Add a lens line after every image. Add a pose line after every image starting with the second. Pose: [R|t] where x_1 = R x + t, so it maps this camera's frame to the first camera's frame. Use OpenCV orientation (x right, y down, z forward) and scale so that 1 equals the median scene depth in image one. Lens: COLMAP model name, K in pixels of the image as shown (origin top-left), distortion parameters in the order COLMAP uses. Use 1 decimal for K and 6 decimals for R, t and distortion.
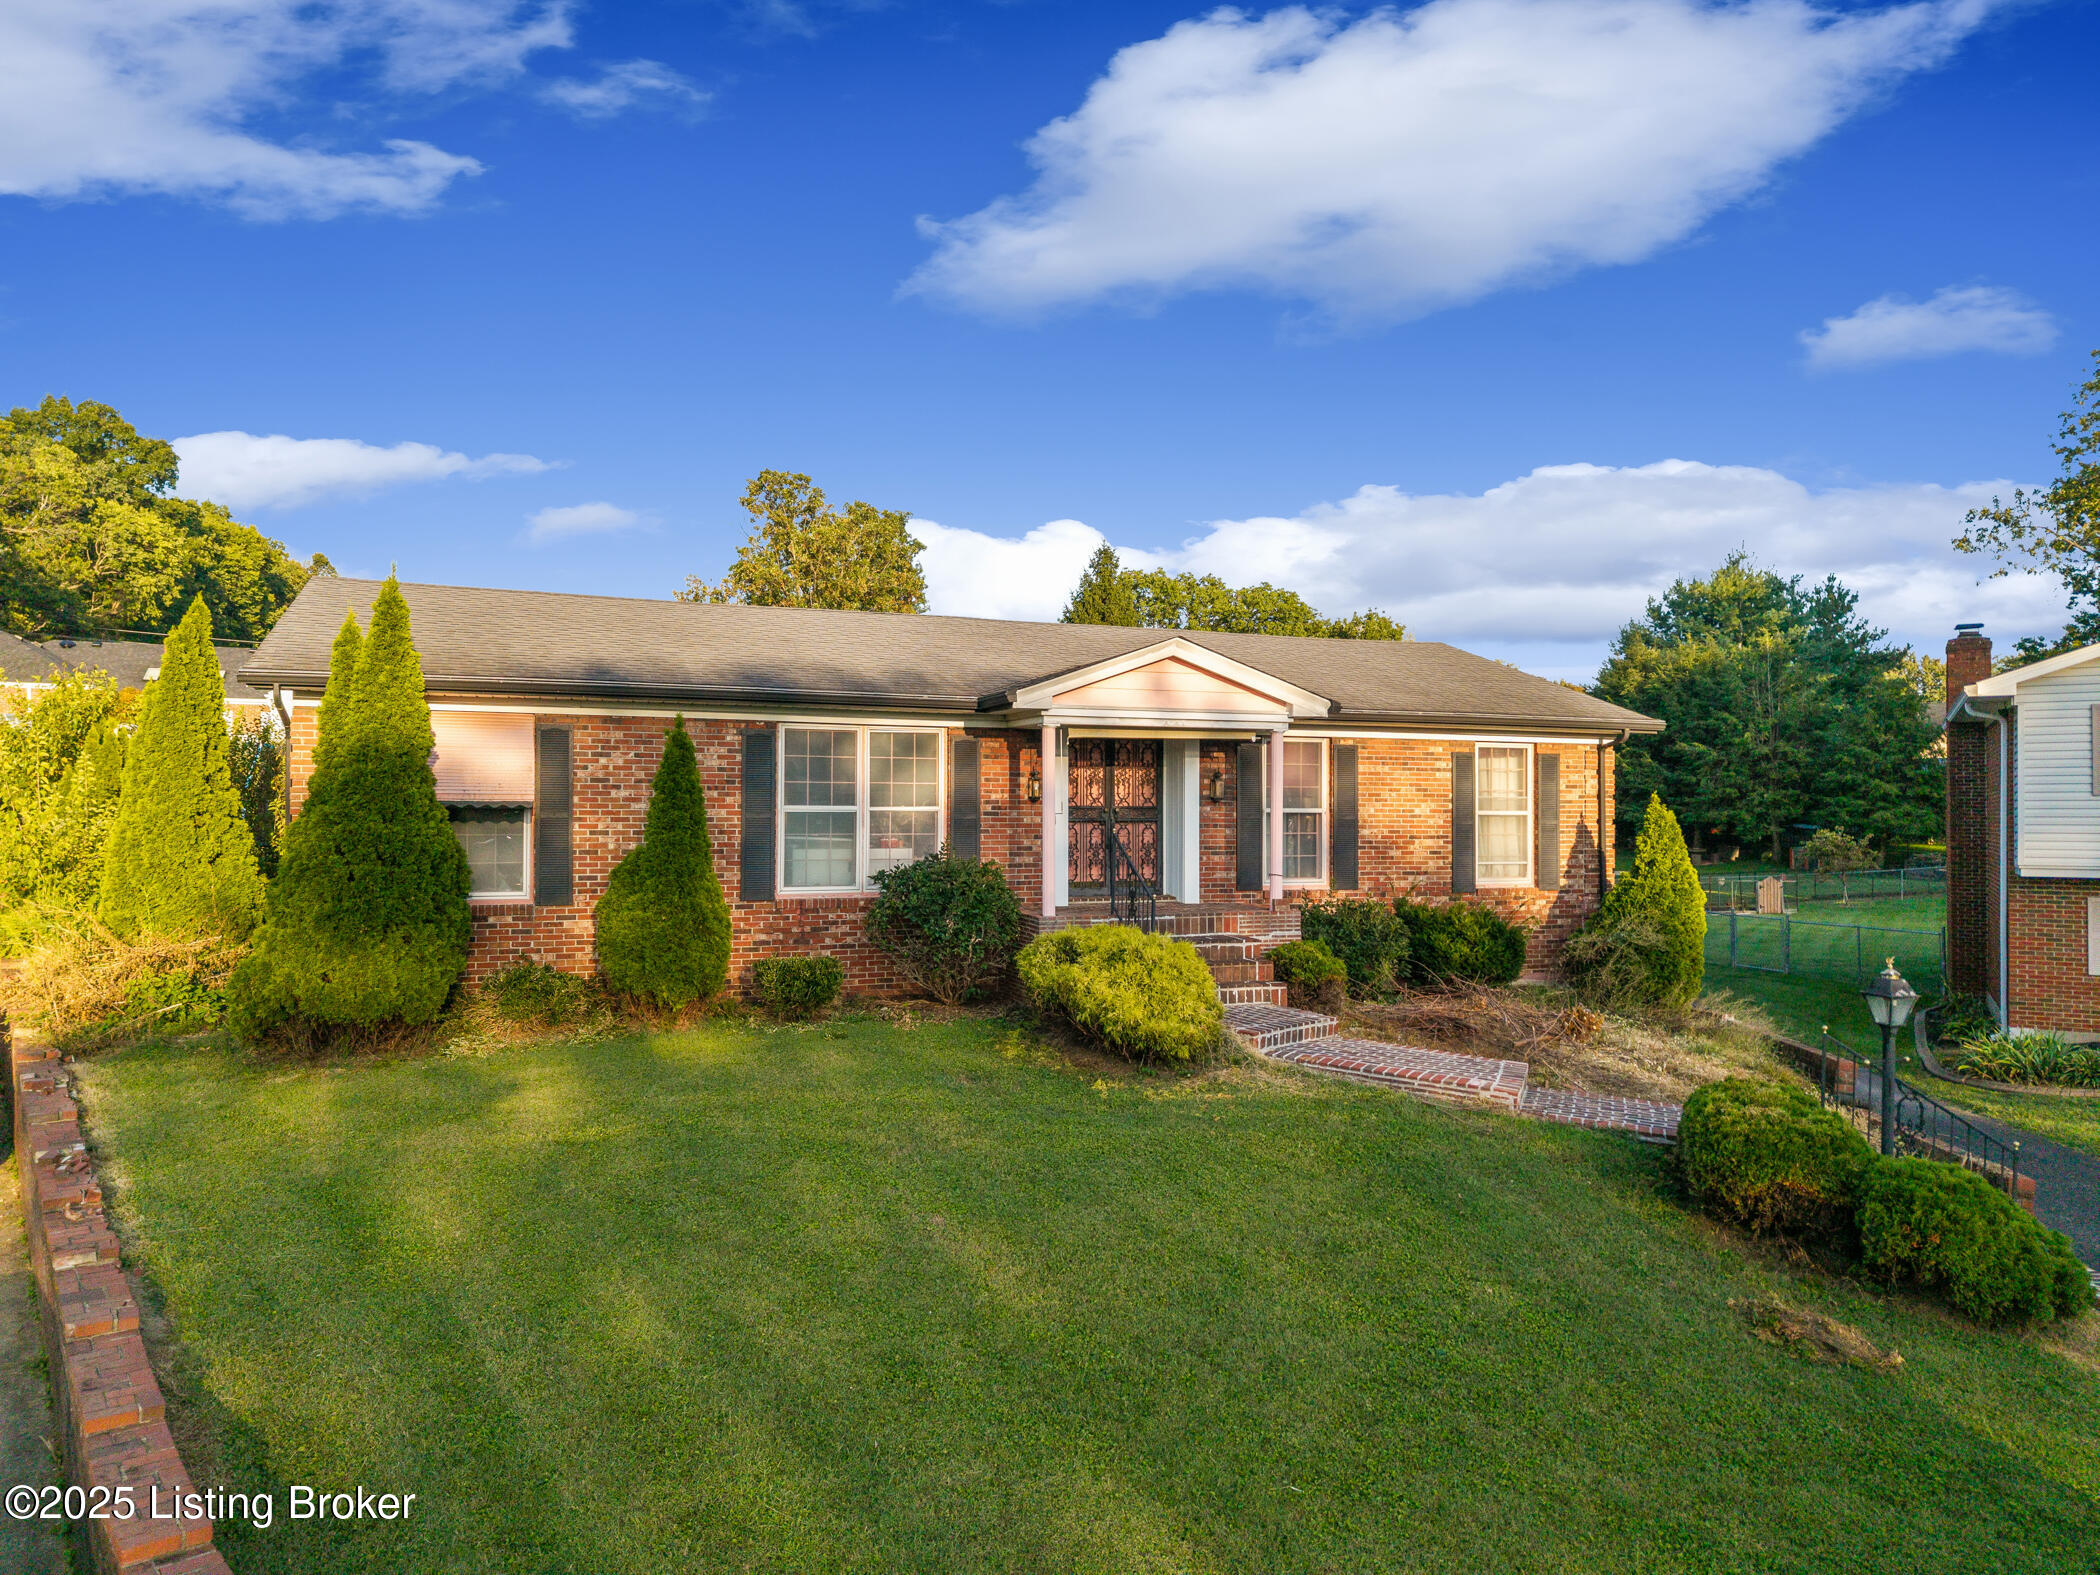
lens RADIAL K [[1424.7, 0, 1048.1], [0, 1424.7, 796.0], [0, 0, 1]] dist [0.052249, -0.063573]
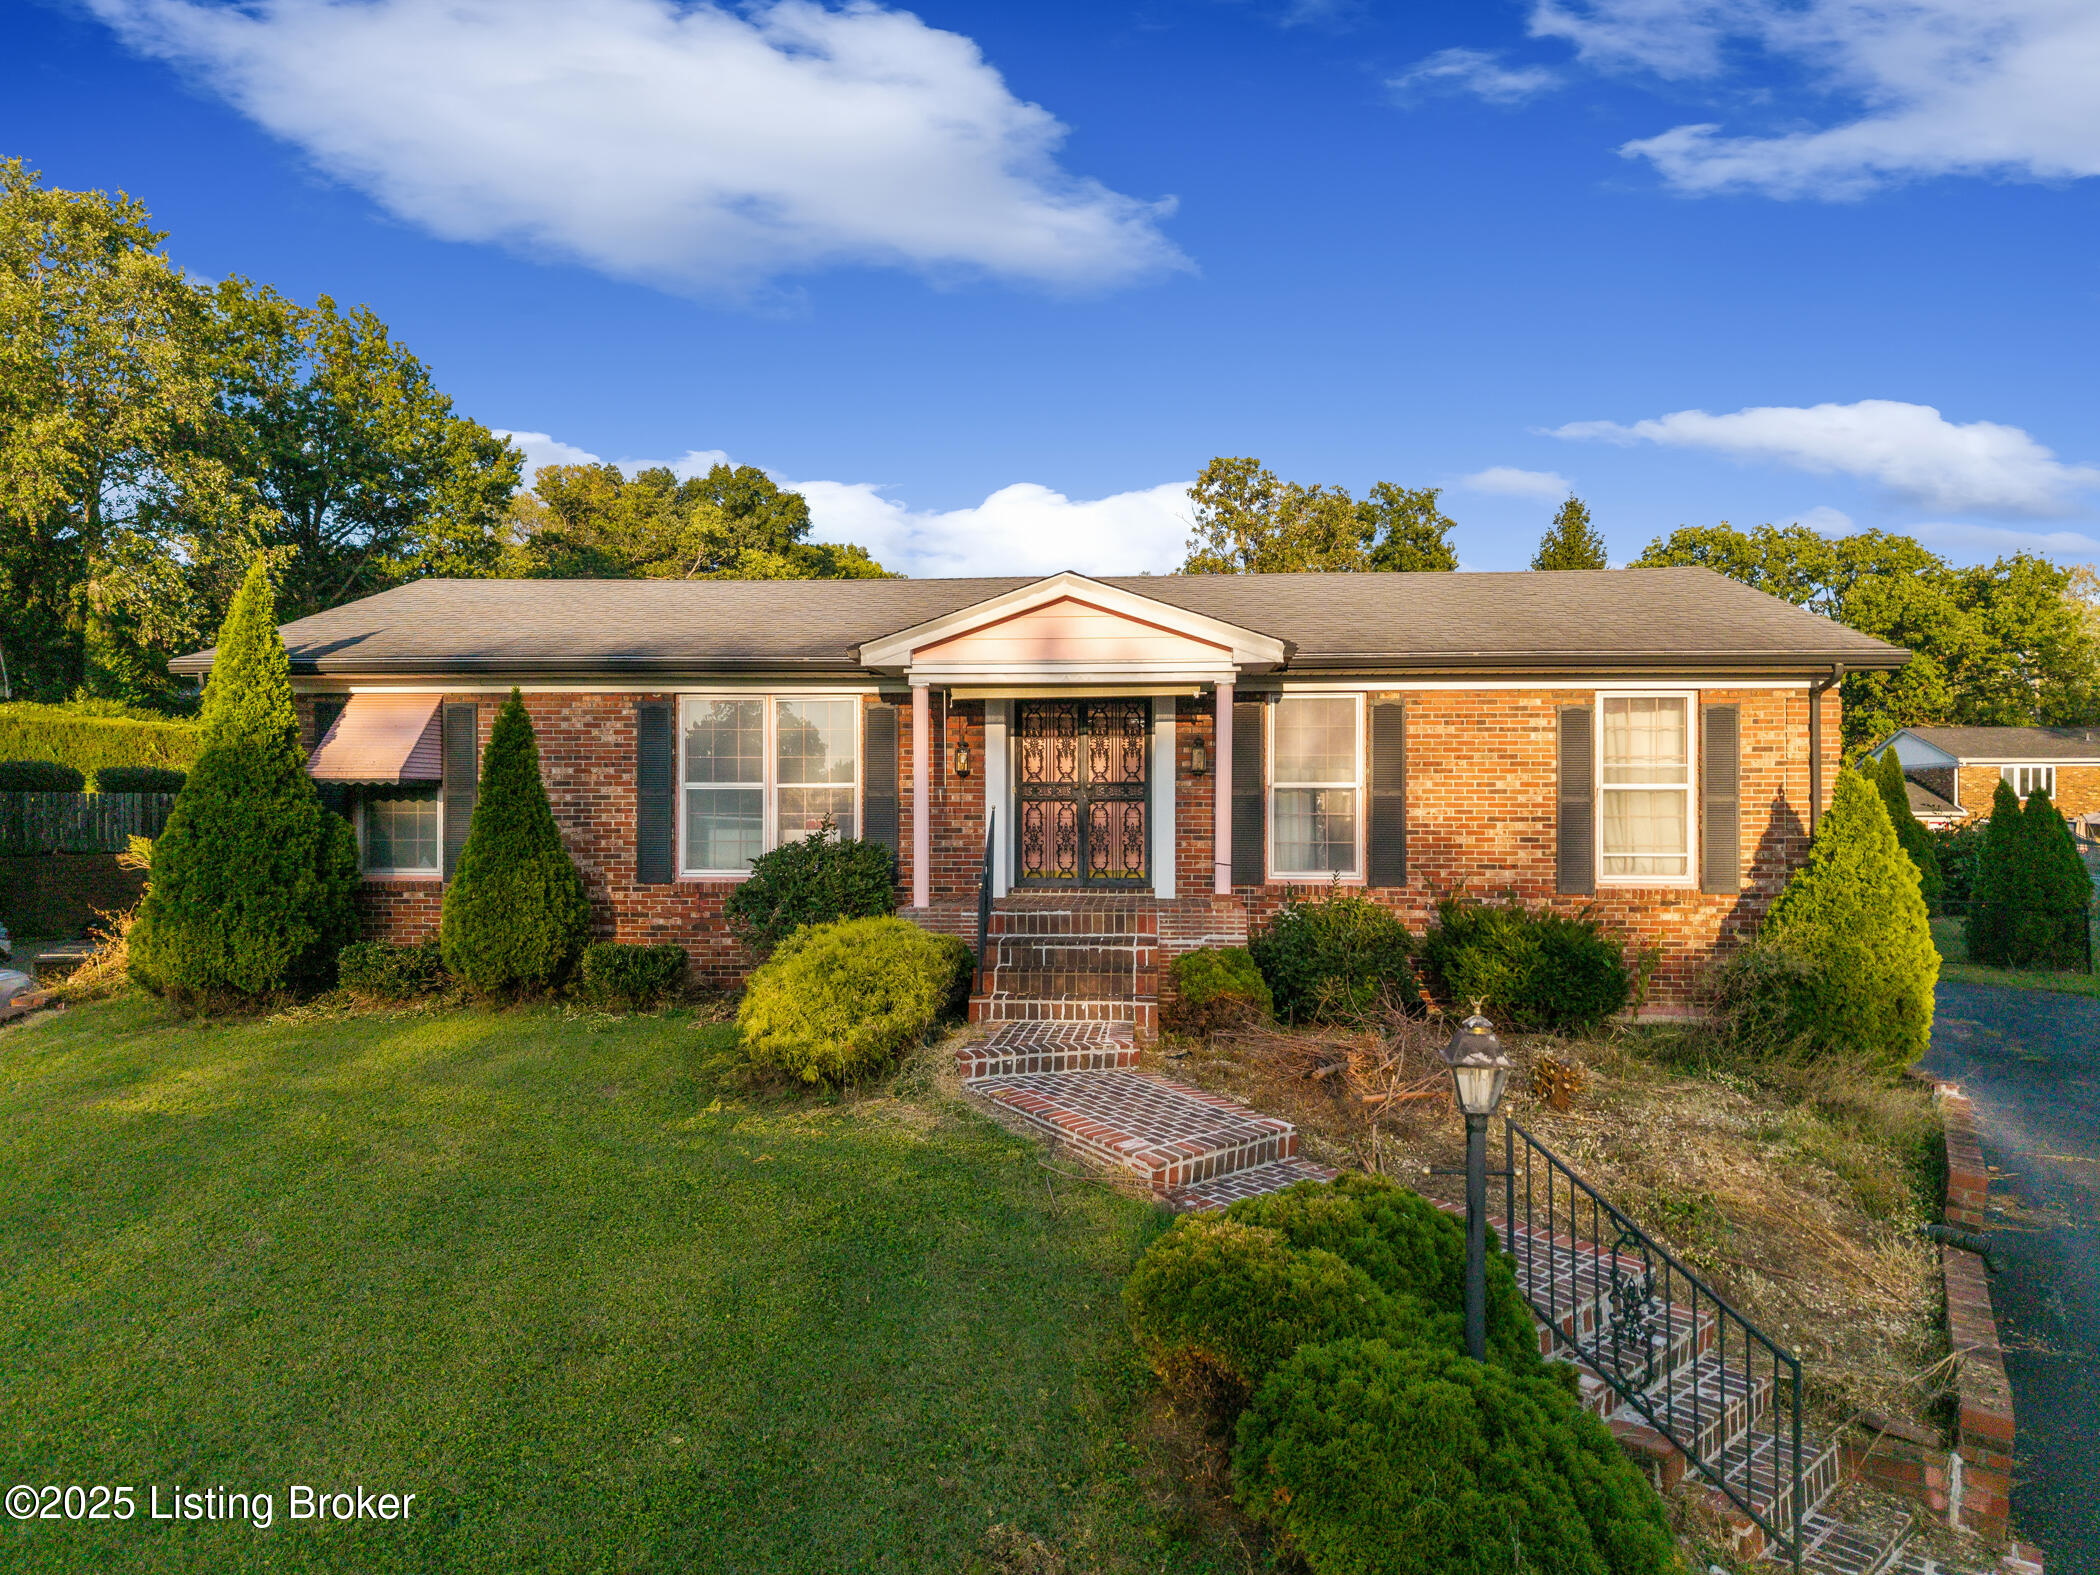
lens RADIAL K [[1424.7, 0, 1048.1], [0, 1424.7, 796.0], [0, 0, 1]] dist [0.052249, -0.063573]
pose [[0.902472, -0.007857, -0.430677, 0.387285], [0.007314, 0.999969, -0.002917, 0.017824], [0.430686, -0.000517, 0.902502, 0.224147]]
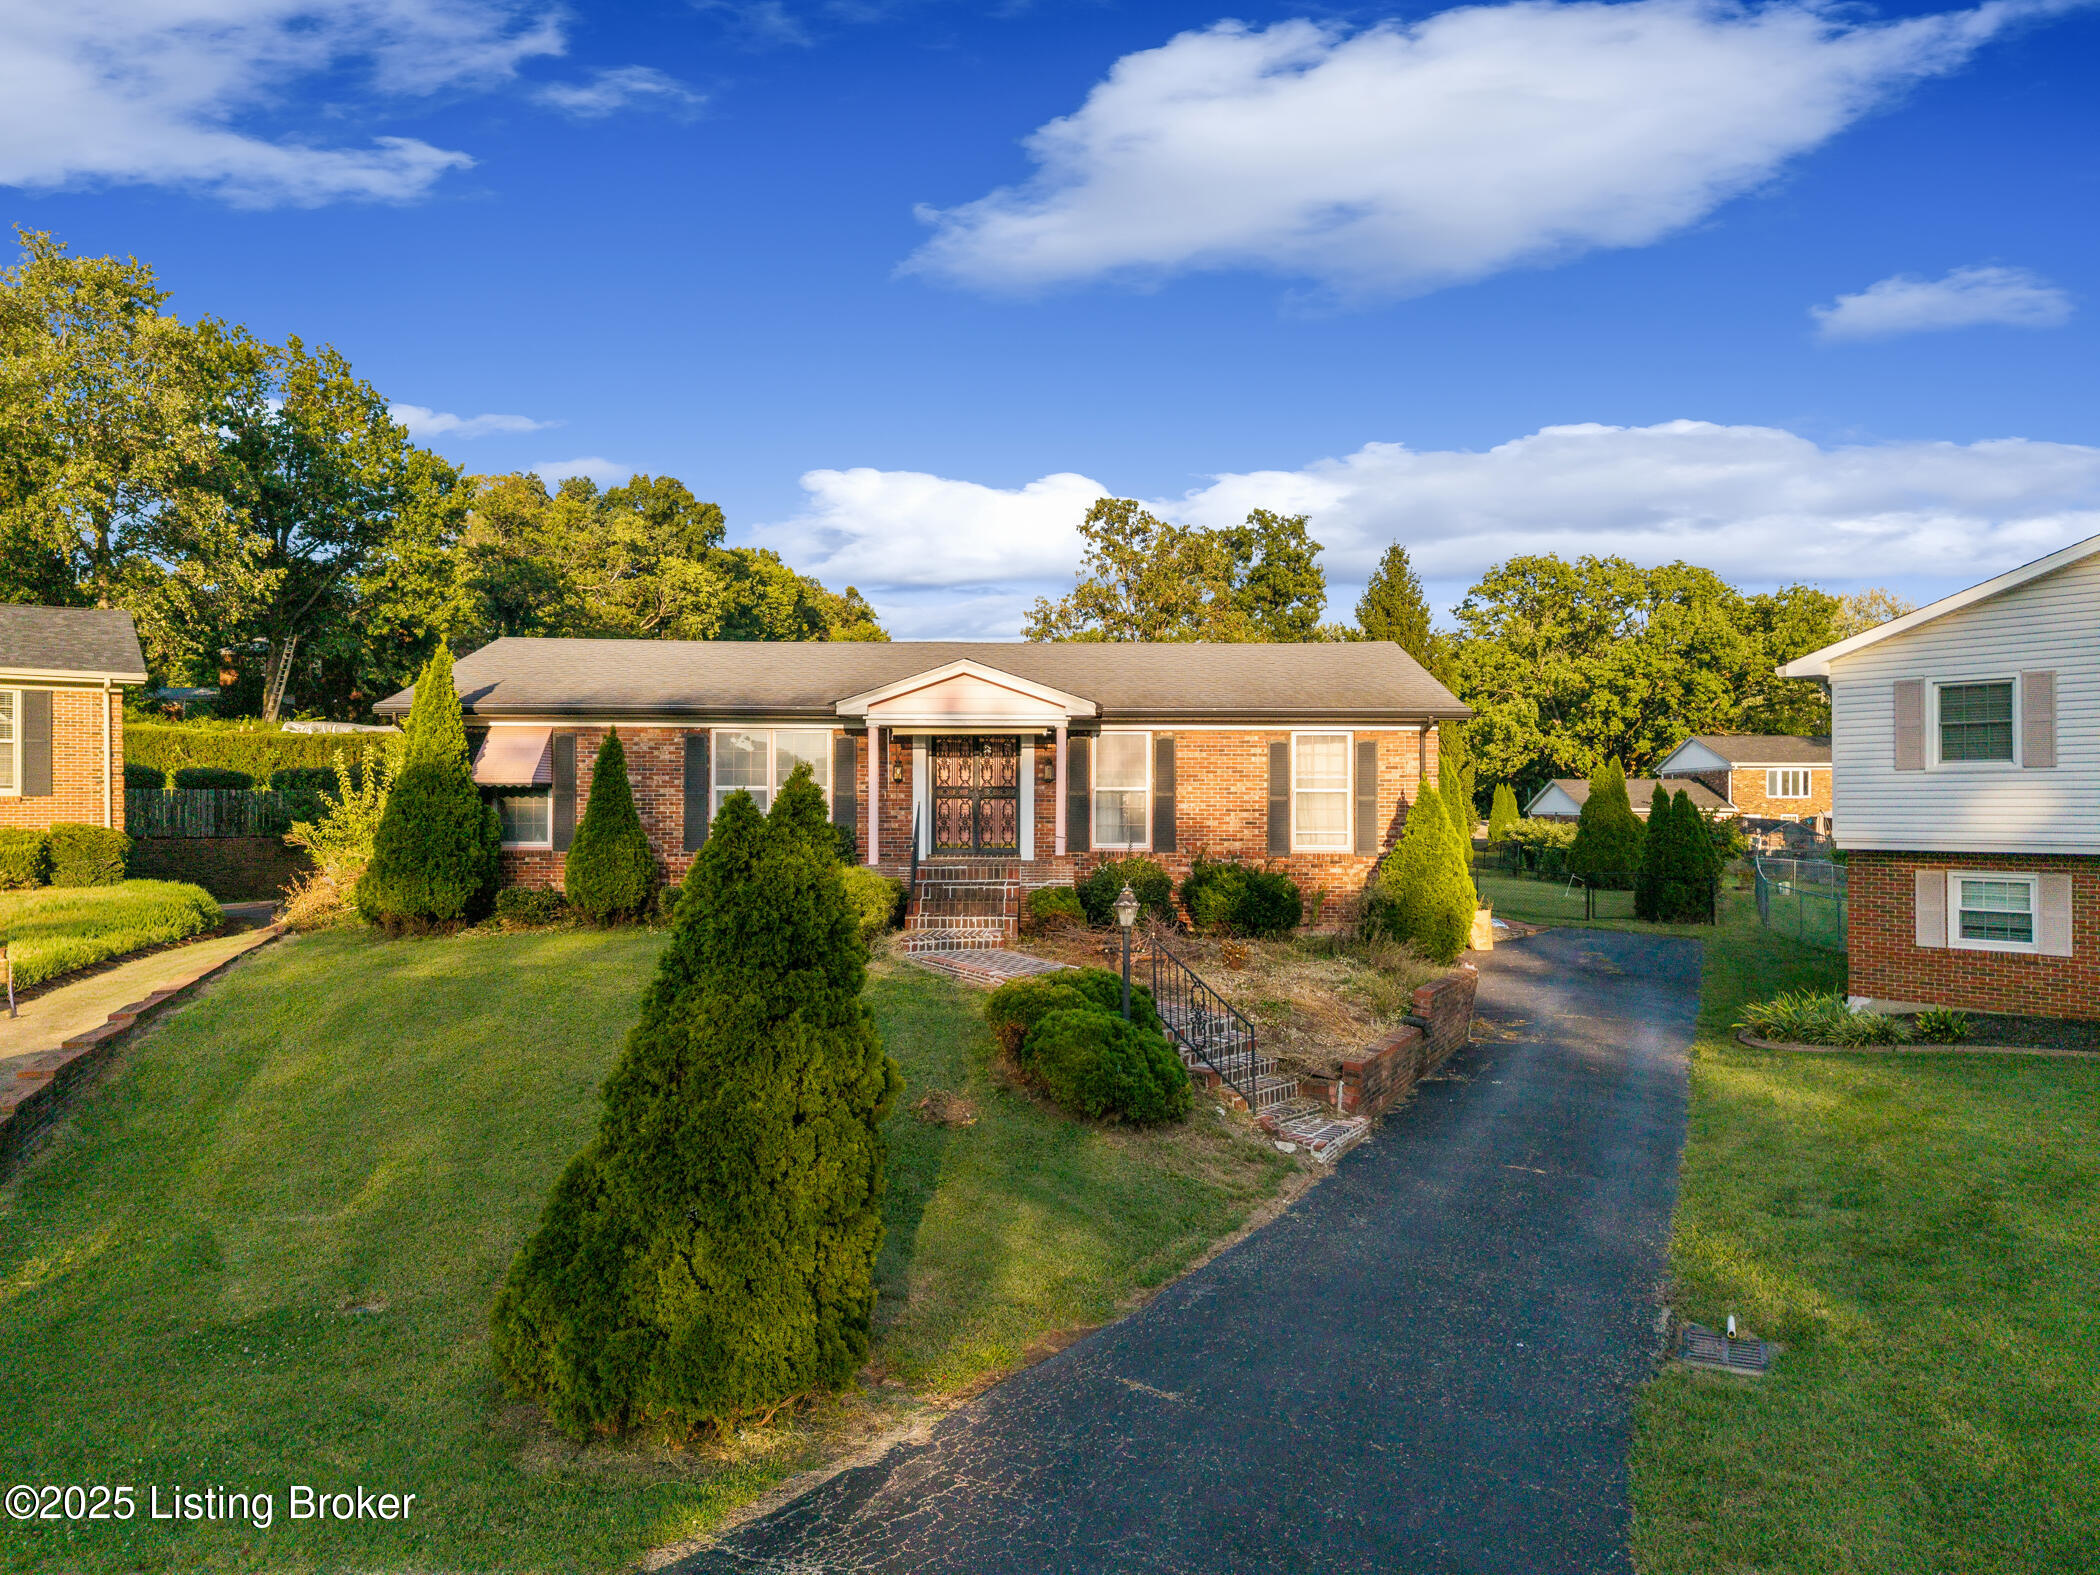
lens RADIAL K [[1430.2, 0, 1053.6], [0, 1430.2, 799.4], [0, 0, 1]] dist [0.094132, -0.125648]
pose [[0.930042, -0.003506, -0.367437, 0.592728], [0.004873, 0.999984, 0.002792, 0.015985], [0.367422, -0.004387, 0.930044, -0.202896]]
